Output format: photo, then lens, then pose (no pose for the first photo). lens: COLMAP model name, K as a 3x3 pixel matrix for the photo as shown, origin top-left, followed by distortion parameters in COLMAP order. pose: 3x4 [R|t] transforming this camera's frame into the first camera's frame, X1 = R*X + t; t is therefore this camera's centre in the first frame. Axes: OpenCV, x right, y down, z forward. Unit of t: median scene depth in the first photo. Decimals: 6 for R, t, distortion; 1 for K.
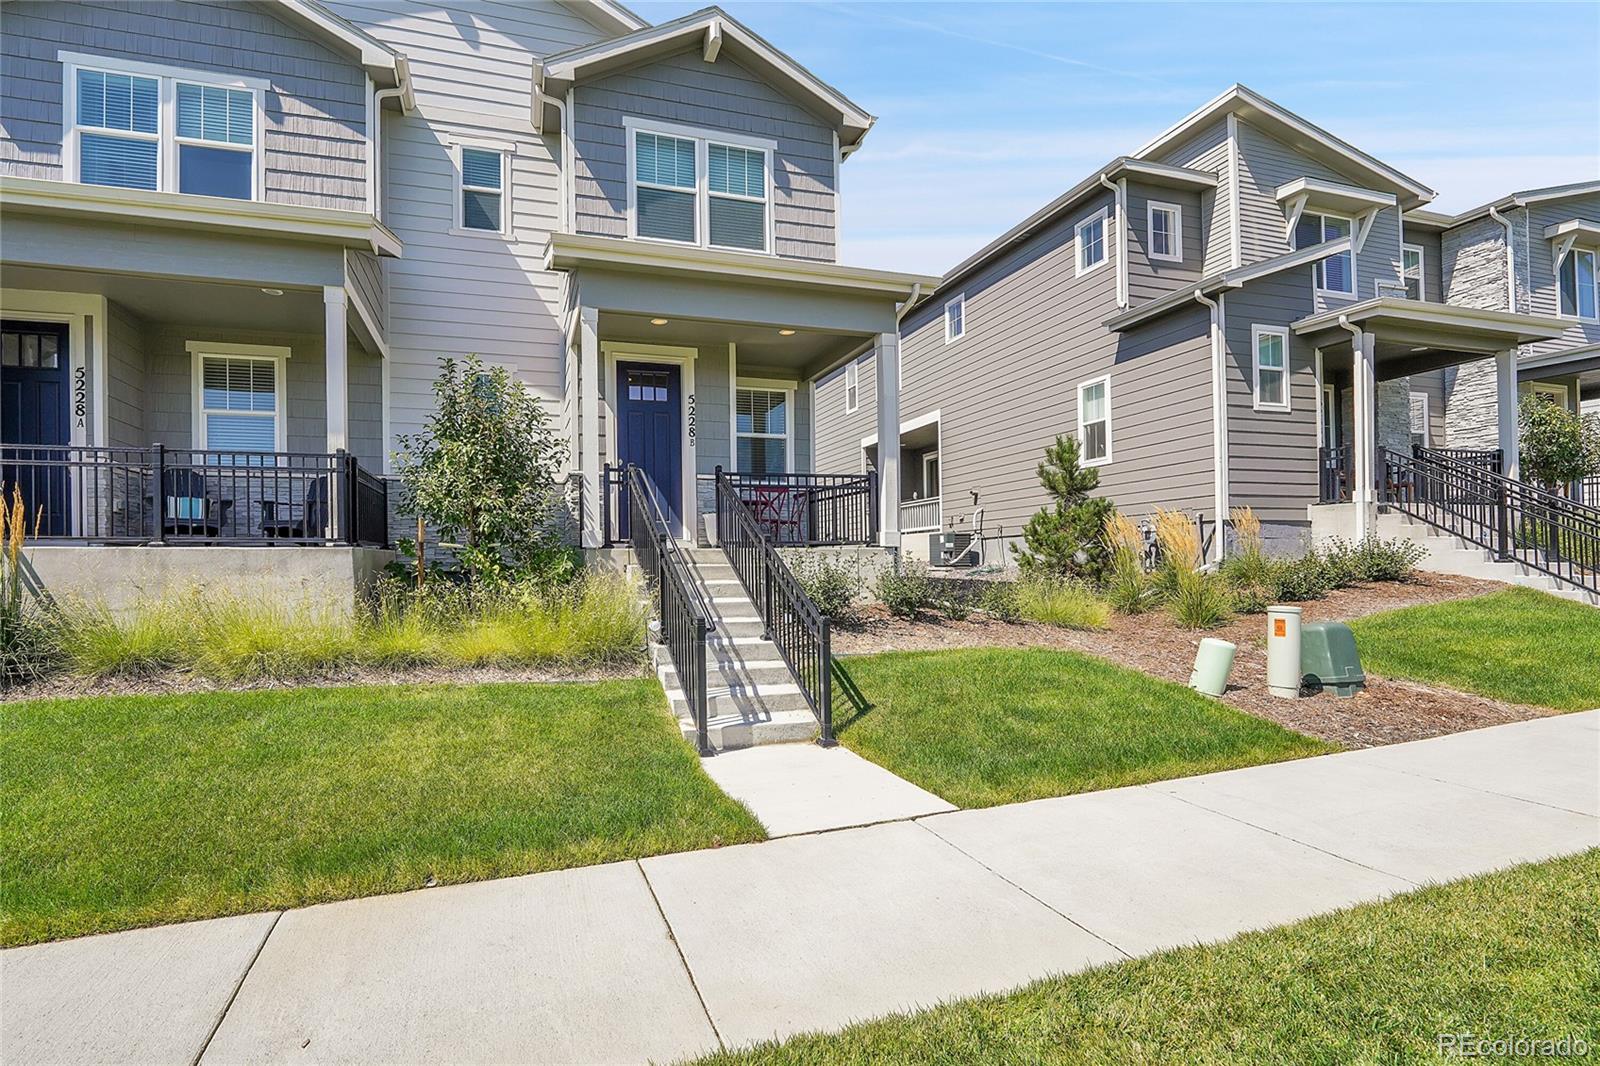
lens RADIAL K [[645.5, 0, 792.8], [0, 645.5, 535.3], [0, 0, 1]] dist [-0.010028, -0.000815]
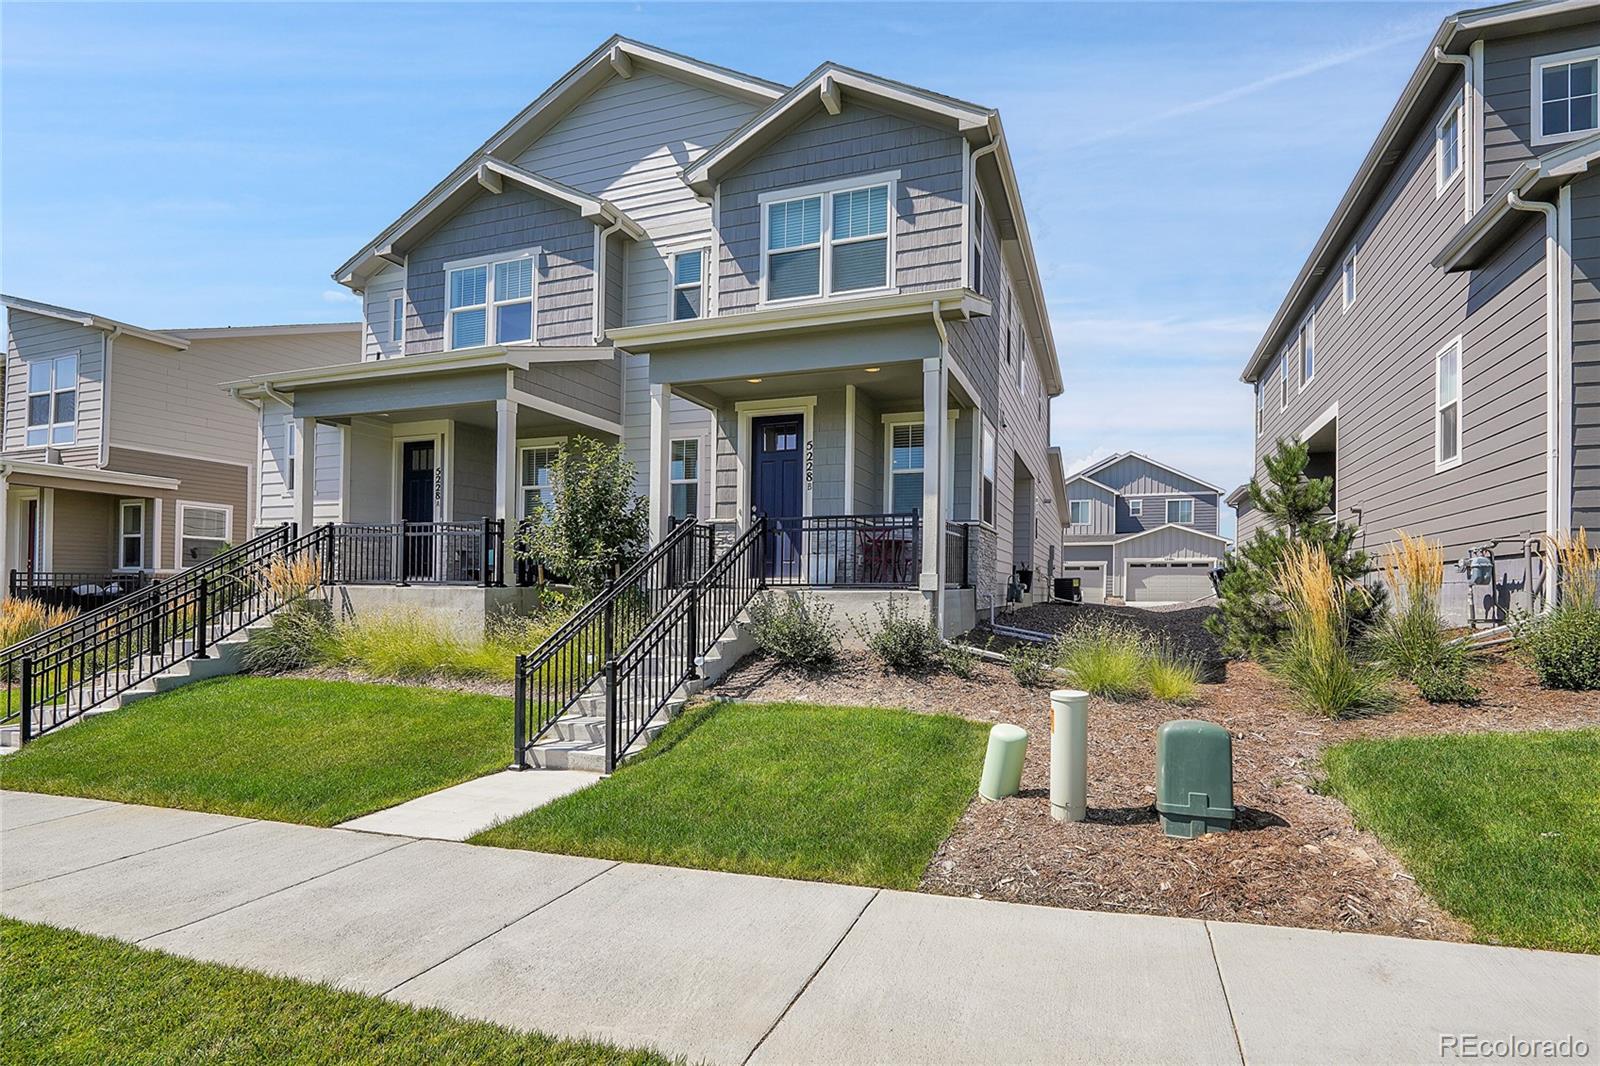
lens RADIAL K [[682.2, 0, 939.7], [0, 682.2, 560.0], [0, 0, 1]] dist [-0.011552, -0.000178]
pose [[0.859764, -0.007789, -0.510632, 0.574569], [0.007394, 0.999969, -0.002805, -0.019530], [0.510638, -0.001364, 0.859795, 0.151199]]
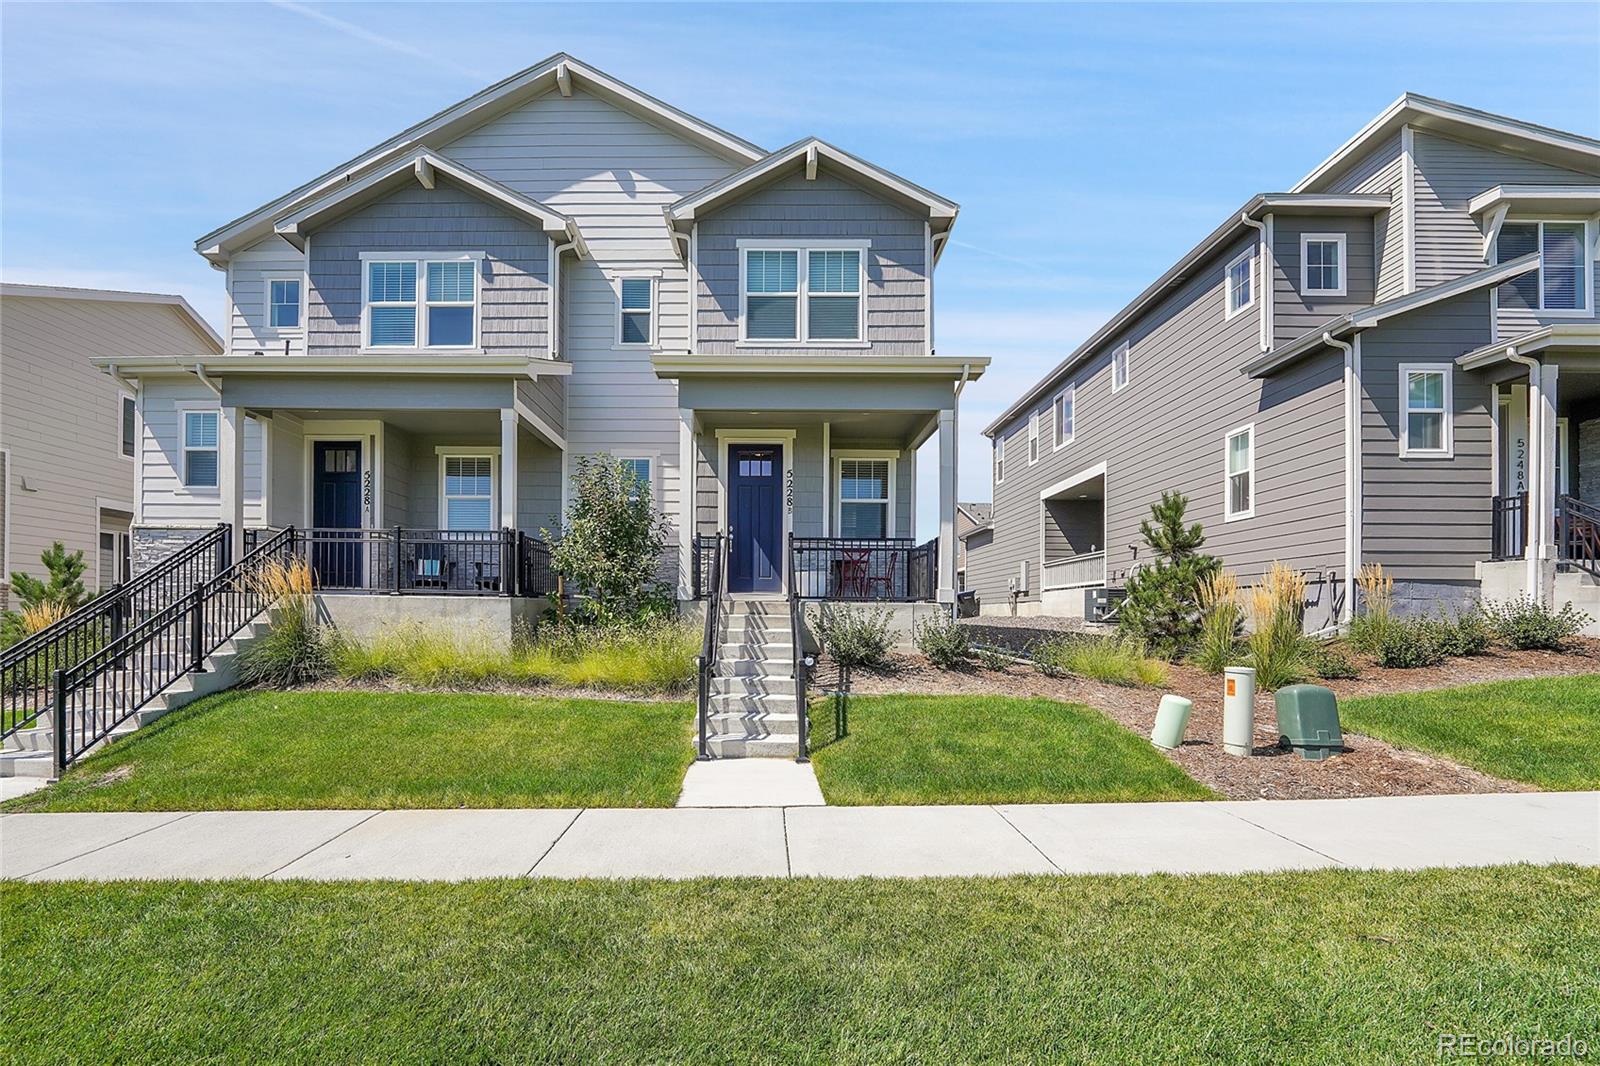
lens RADIAL K [[640.1, 0, 838.1], [0, 640.1, 584.7], [0, 0, 1]] dist [-0.010277, -0.000149]
pose [[0.965329, 0.008225, -0.260905, 0.226190], [-0.008796, 0.999961, -0.001021, -0.009053], [0.260886, 0.003281, 0.965364, -0.093560]]
